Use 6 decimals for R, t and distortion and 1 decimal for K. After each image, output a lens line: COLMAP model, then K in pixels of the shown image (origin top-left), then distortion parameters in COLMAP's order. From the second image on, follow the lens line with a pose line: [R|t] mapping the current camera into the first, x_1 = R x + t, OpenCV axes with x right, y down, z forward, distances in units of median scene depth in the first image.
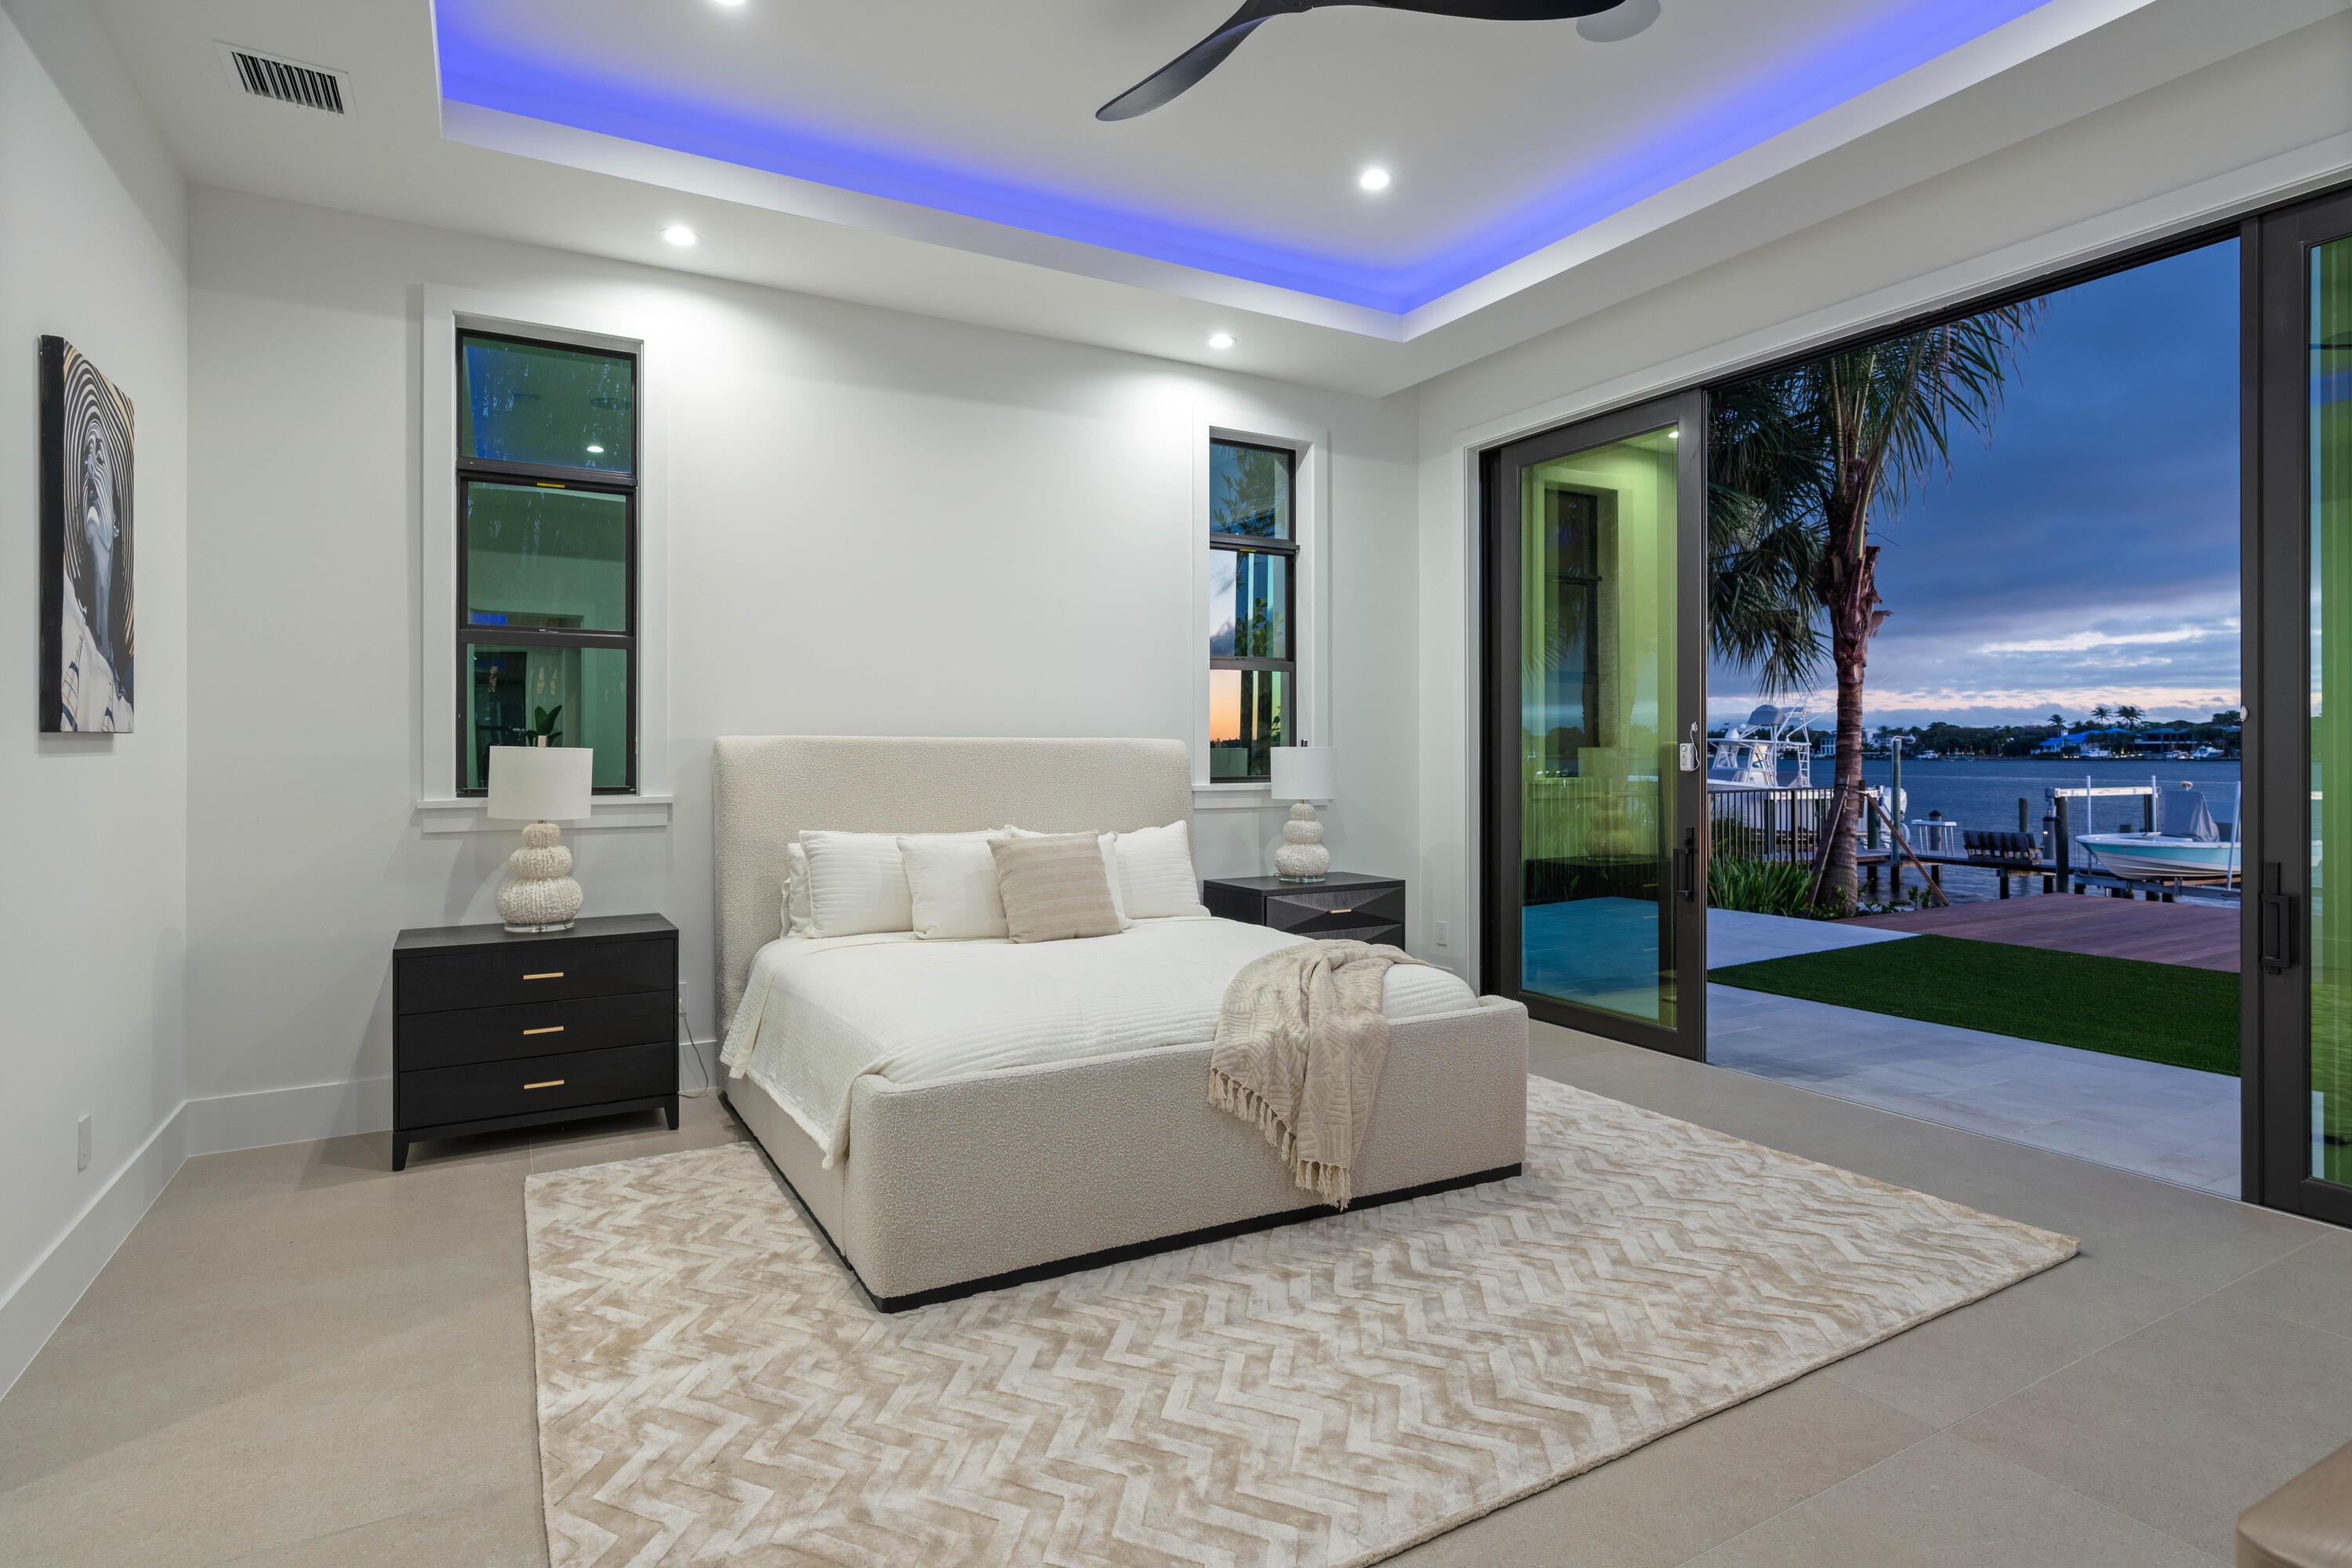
lens RADIAL K [[1190.9, 0, 1163.7], [0, 1190.9, 760.7], [0, 0, 1]] dist [-0.003773, 0.000333]
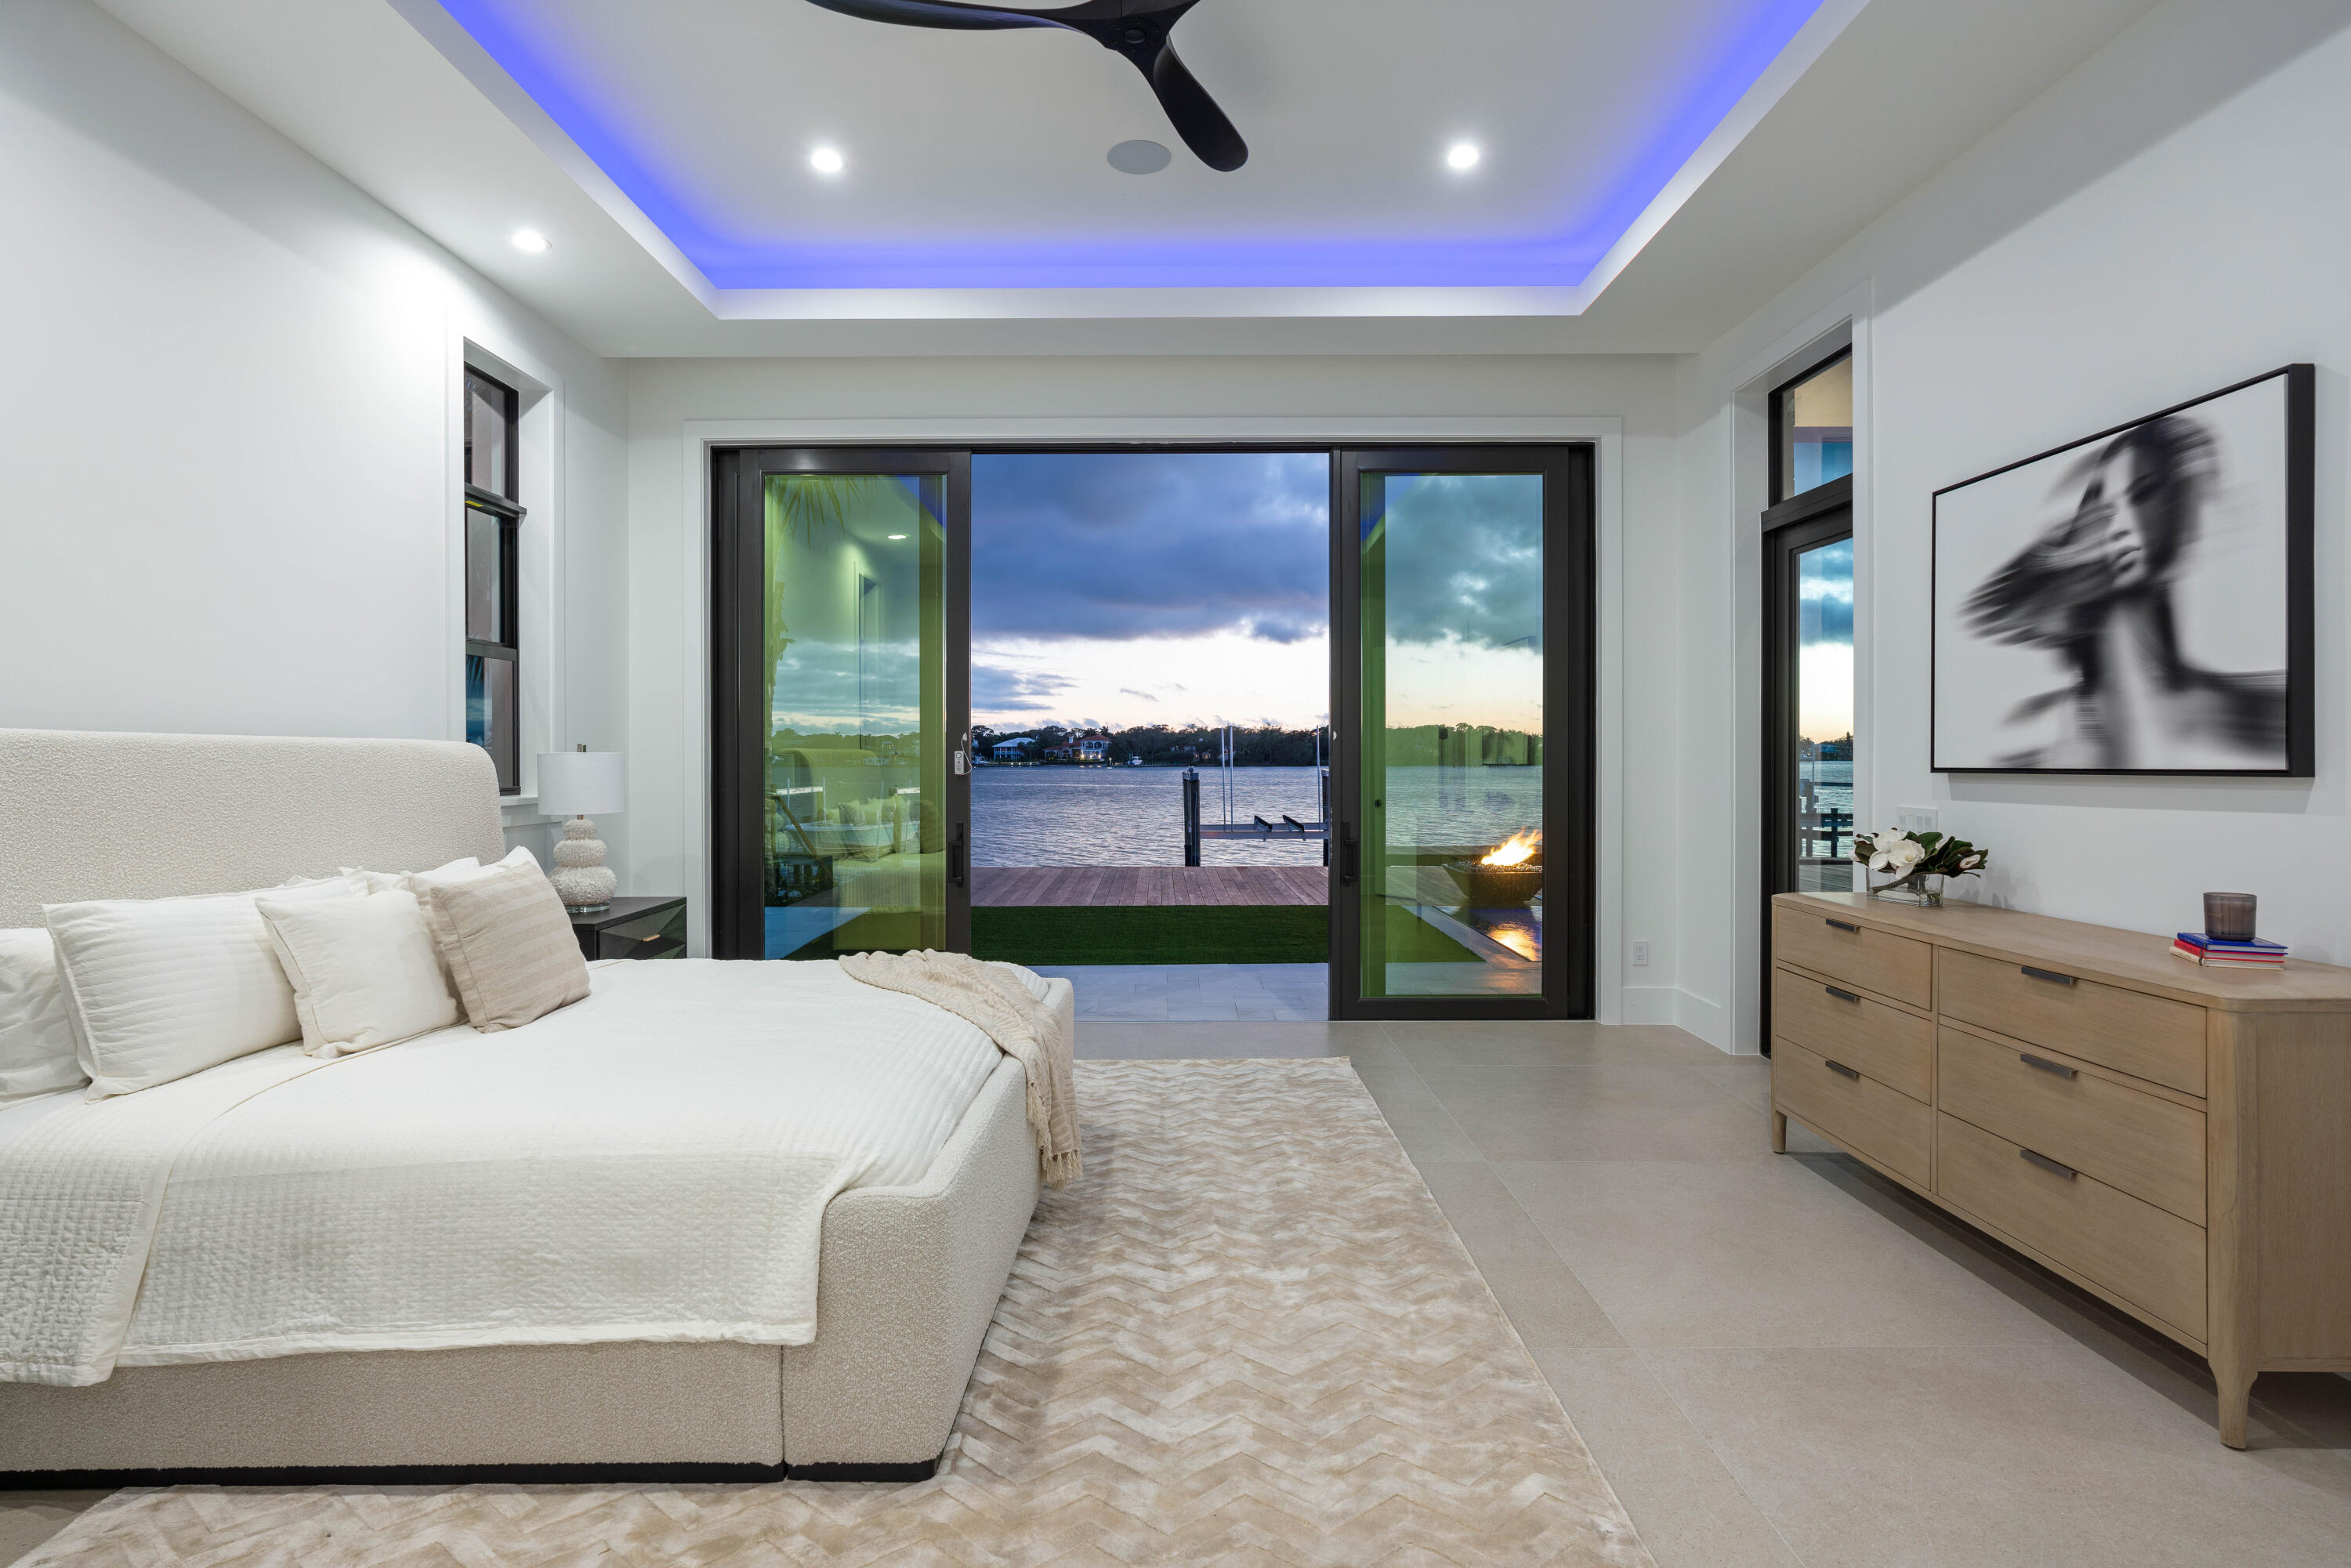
lens RADIAL K [[1133.1, 0, 1189.4], [0, 1133.1, 778.7], [0, 0, 1]] dist [-0.004859, -0.000135]
pose [[0.494182, -0.015638, 0.869218, -0.680917], [0.007426, 0.999878, 0.013767, -0.001220], [-0.869327, -0.000349, 0.494238, 0.422323]]
